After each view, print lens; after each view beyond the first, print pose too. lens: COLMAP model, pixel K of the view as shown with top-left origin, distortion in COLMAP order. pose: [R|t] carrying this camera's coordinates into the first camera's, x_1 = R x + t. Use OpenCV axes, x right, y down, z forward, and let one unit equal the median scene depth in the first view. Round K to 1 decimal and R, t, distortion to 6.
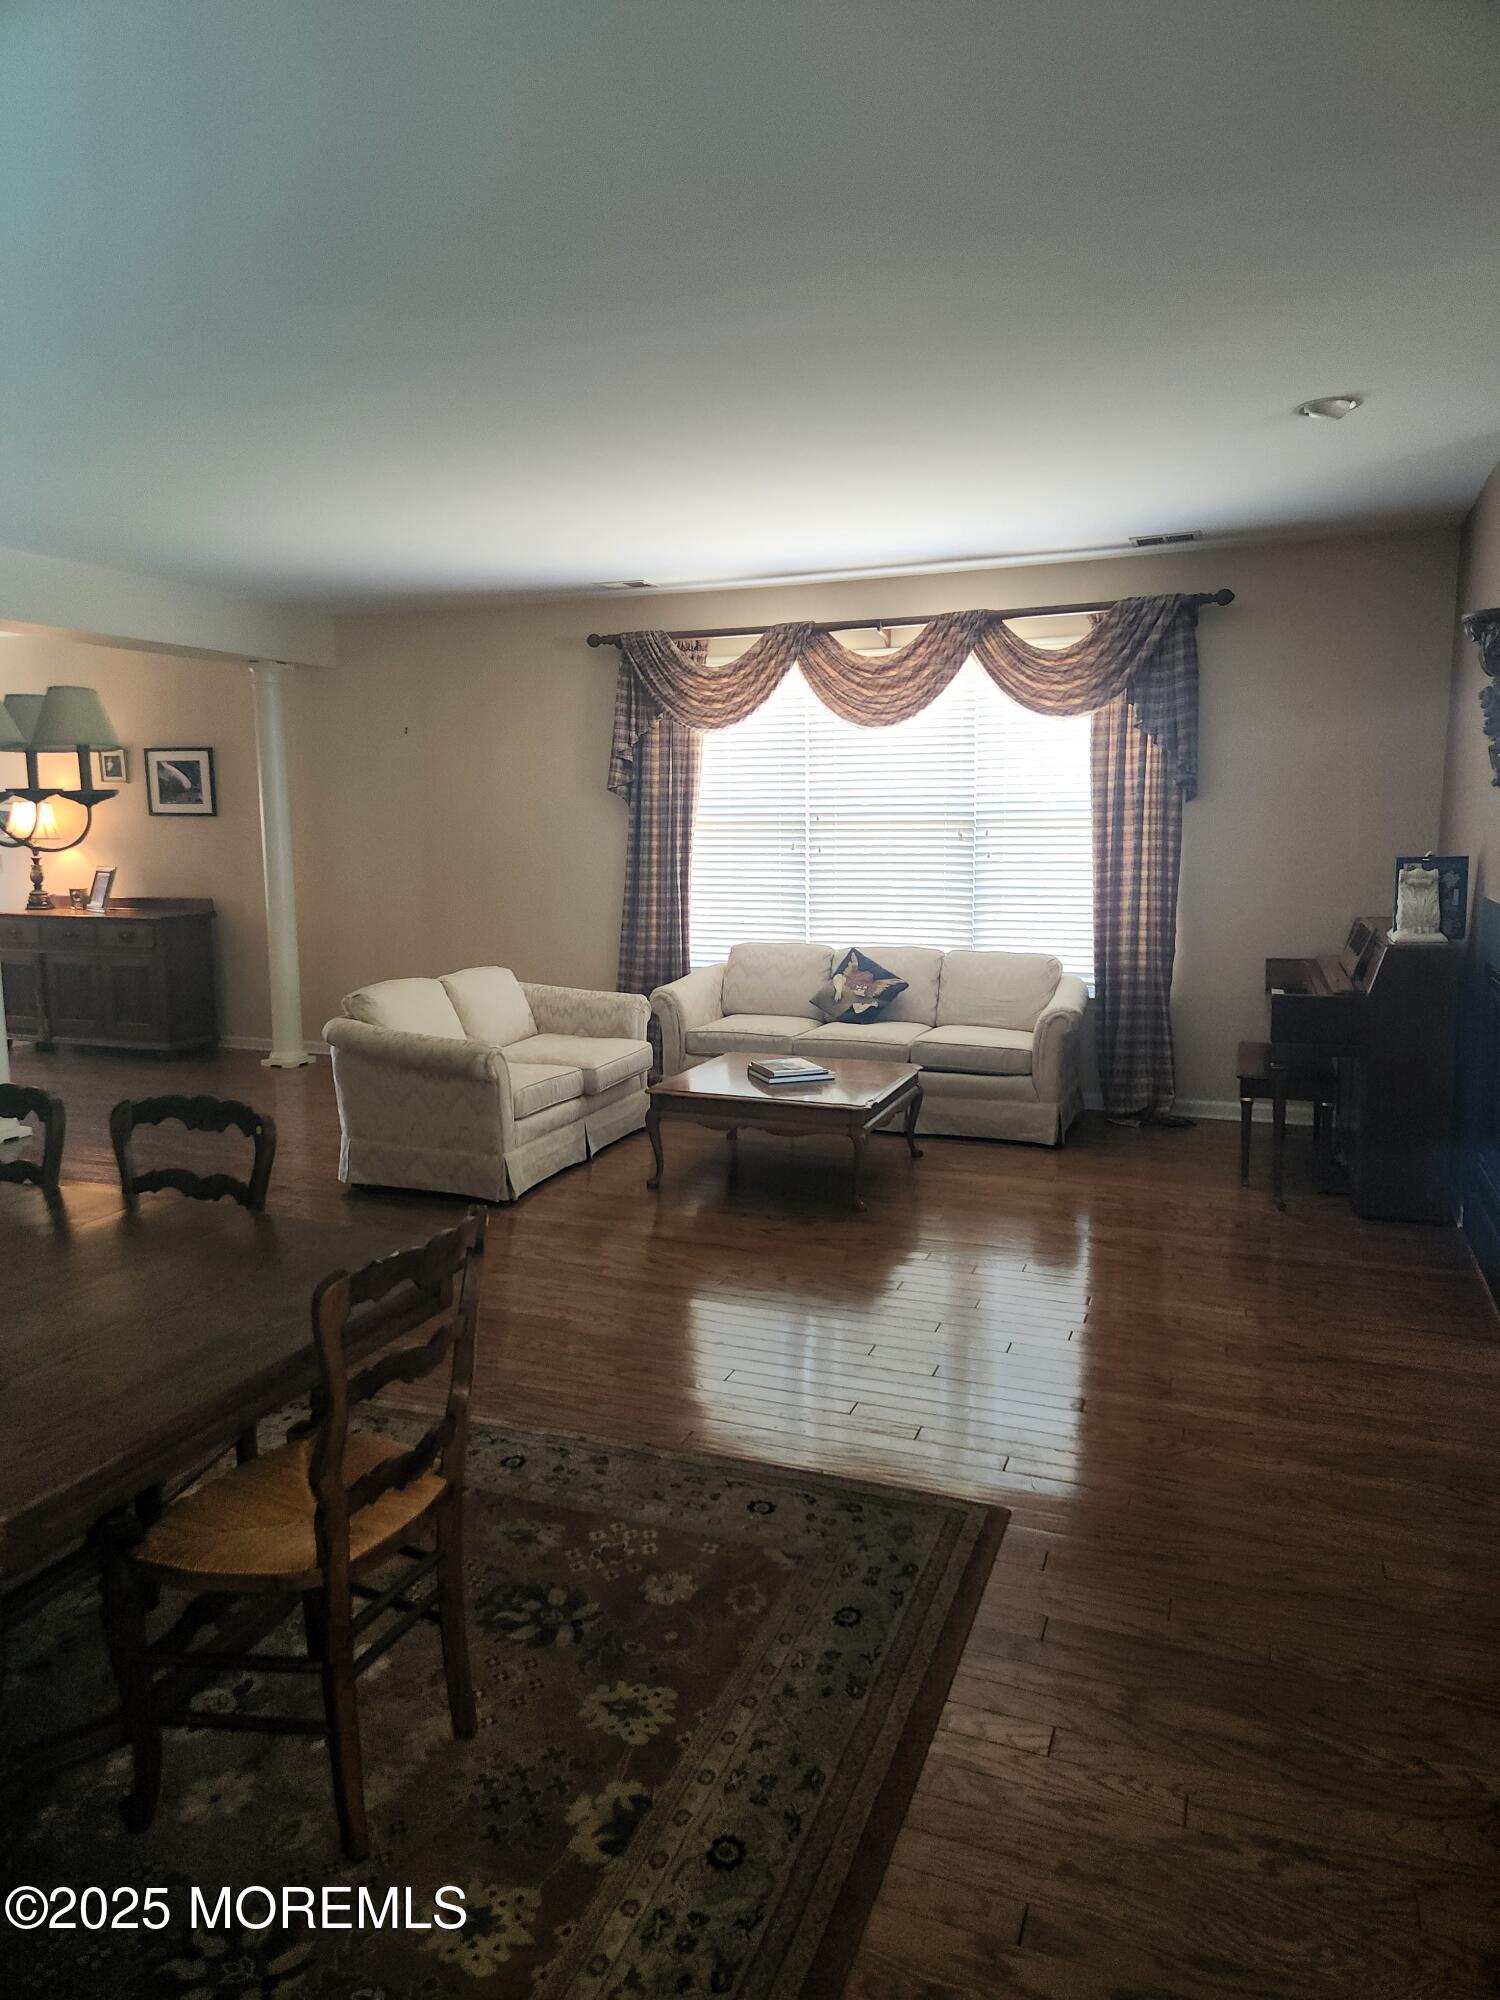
lens RADIAL K [[1335.8, 0, 750.7], [0, 1335.8, 995.0], [0, 0, 1]] dist [0.074241, -0.060816]
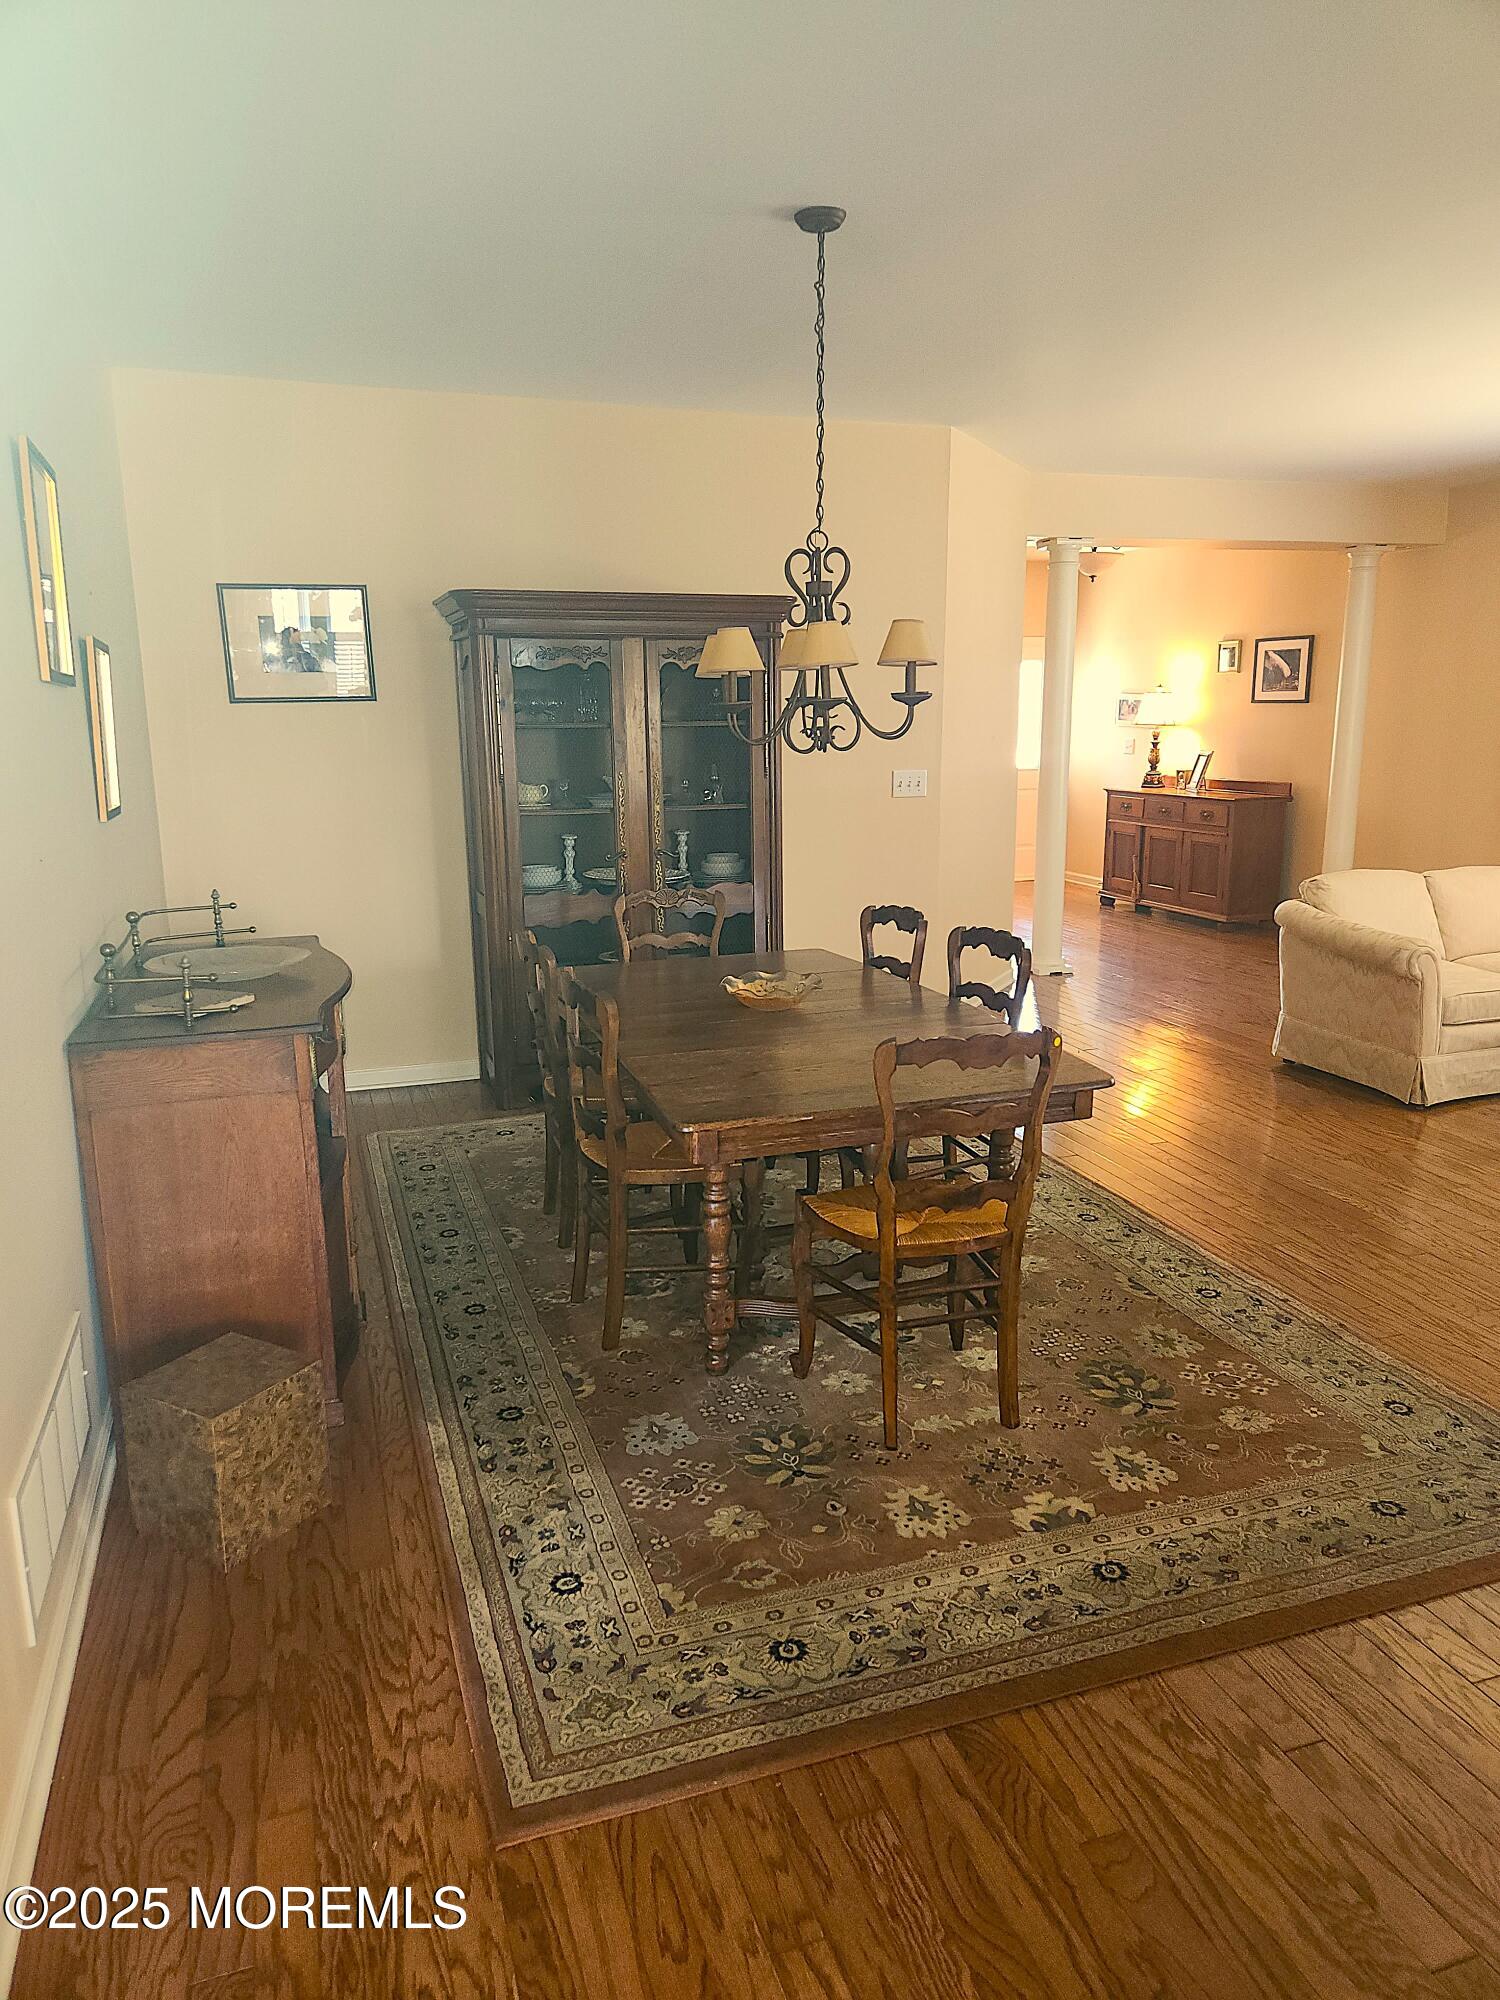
lens RADIAL K [[1335.8, 0, 739.4], [0, 1335.8, 1007.4], [0, 0, 1]] dist [0.074241, -0.060816]
pose [[0.647195, 0.169363, -0.743273, 0.366230], [-0.100719, 0.985458, 0.136847, -0.002554], [0.755641, -0.013705, 0.654842, -0.027501]]
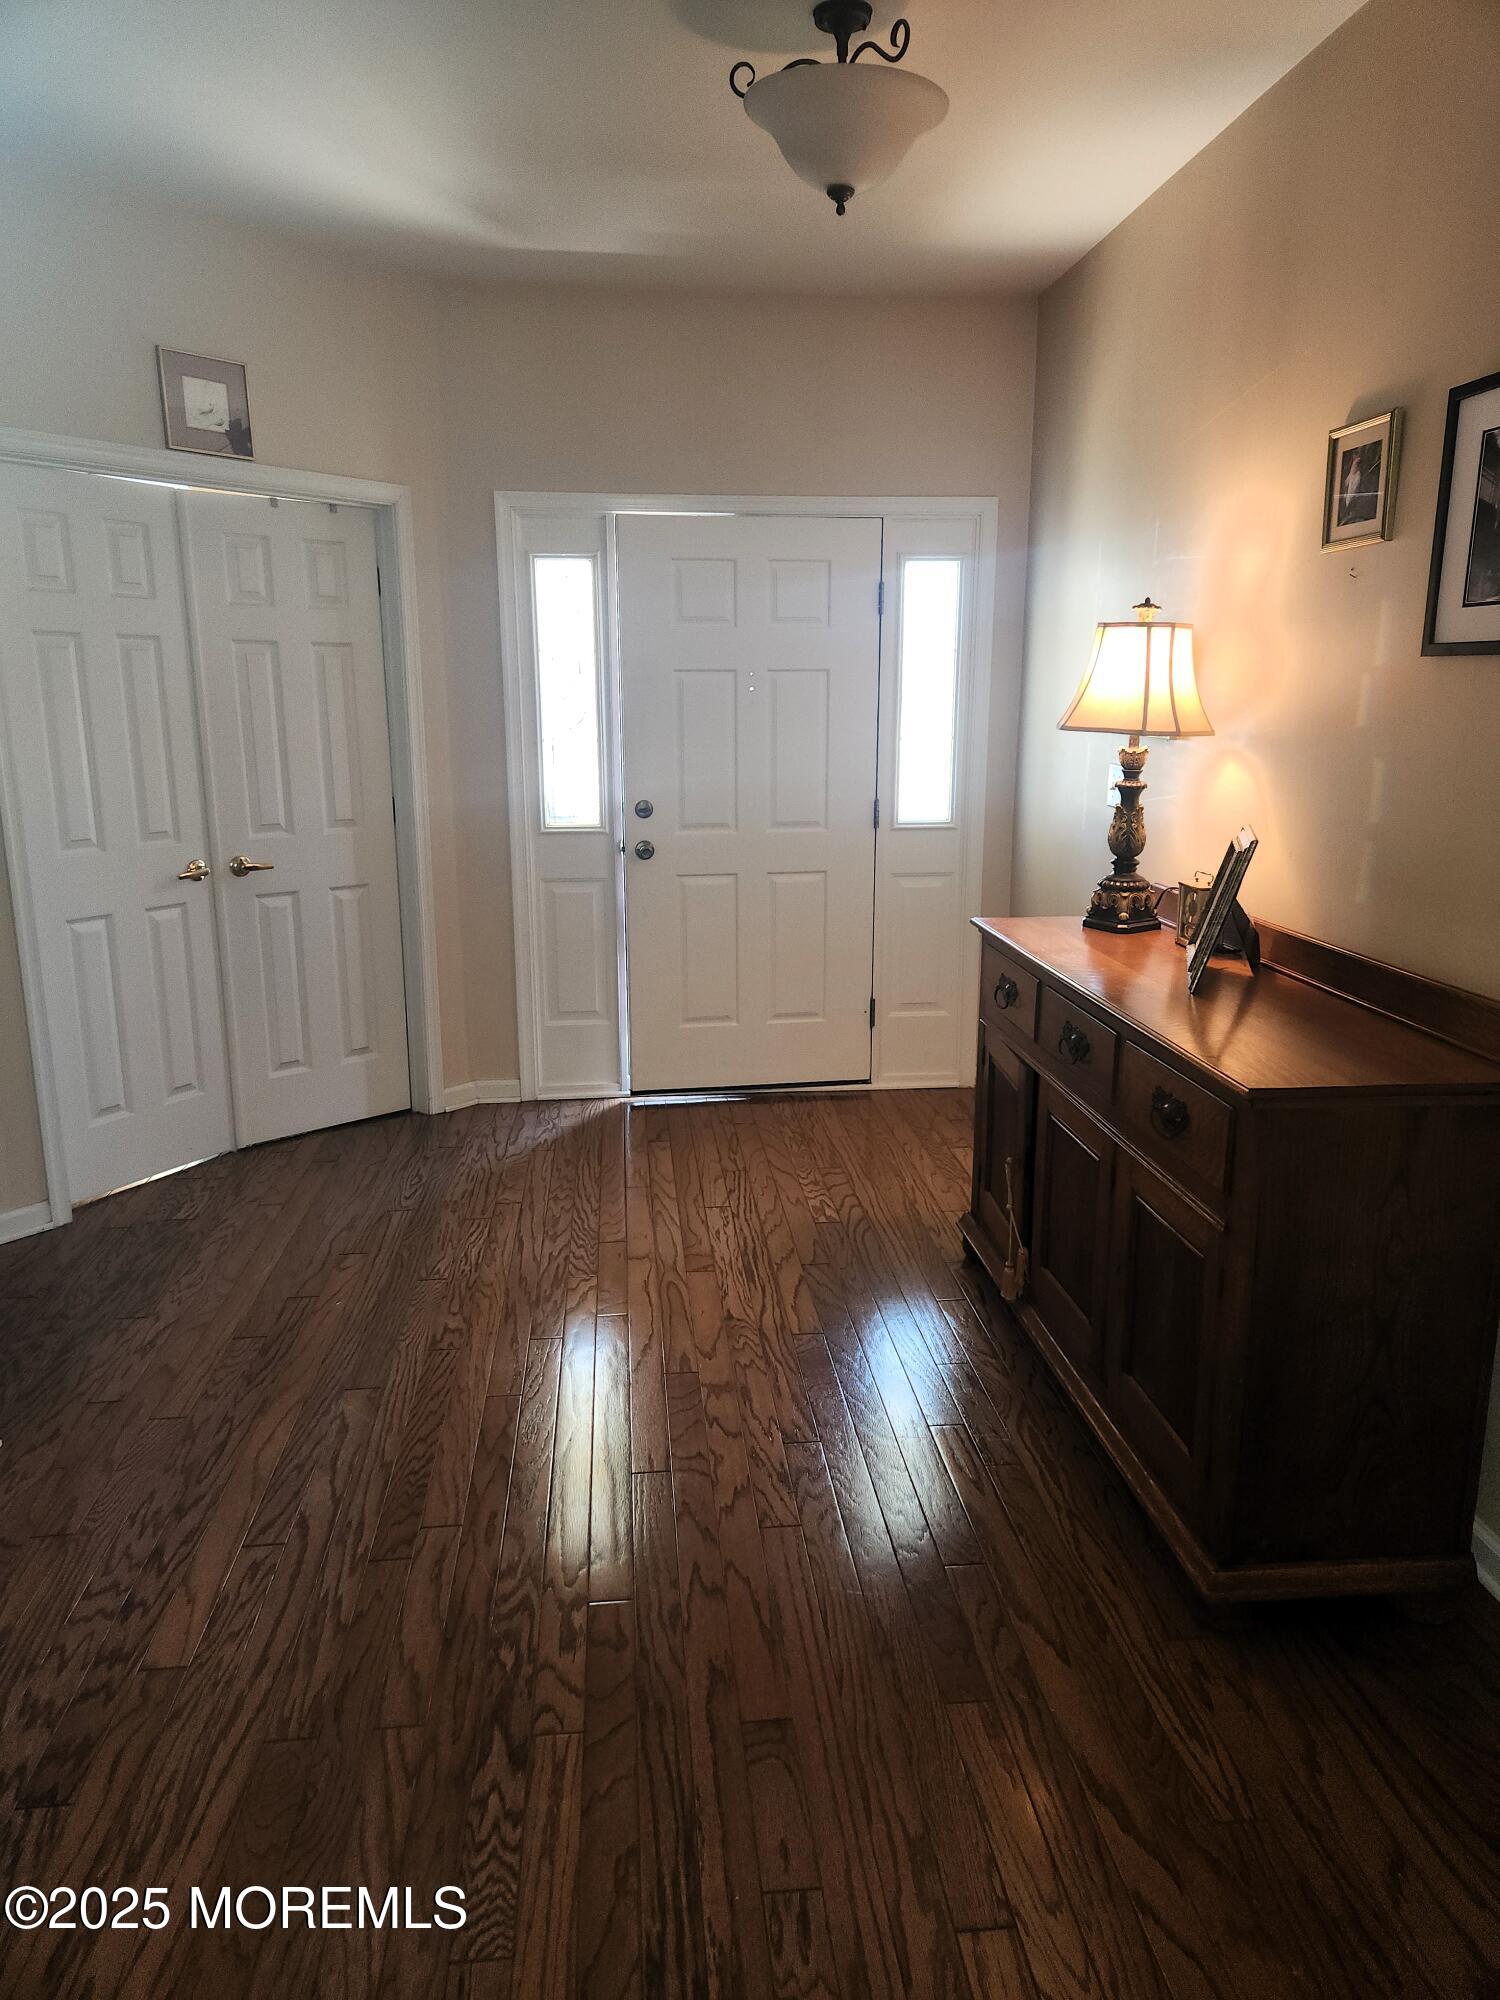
lens RADIAL K [[1335.8, 0, 752.5], [0, 1335.8, 993.0], [0, 0, 1]] dist [0.074241, -0.060816]
pose [[0.461060, 0.202722, -0.863903, -0.736206], [-0.119729, 0.978864, 0.165800, -0.271270], [0.879255, 0.026990, 0.475587, 2.147990]]
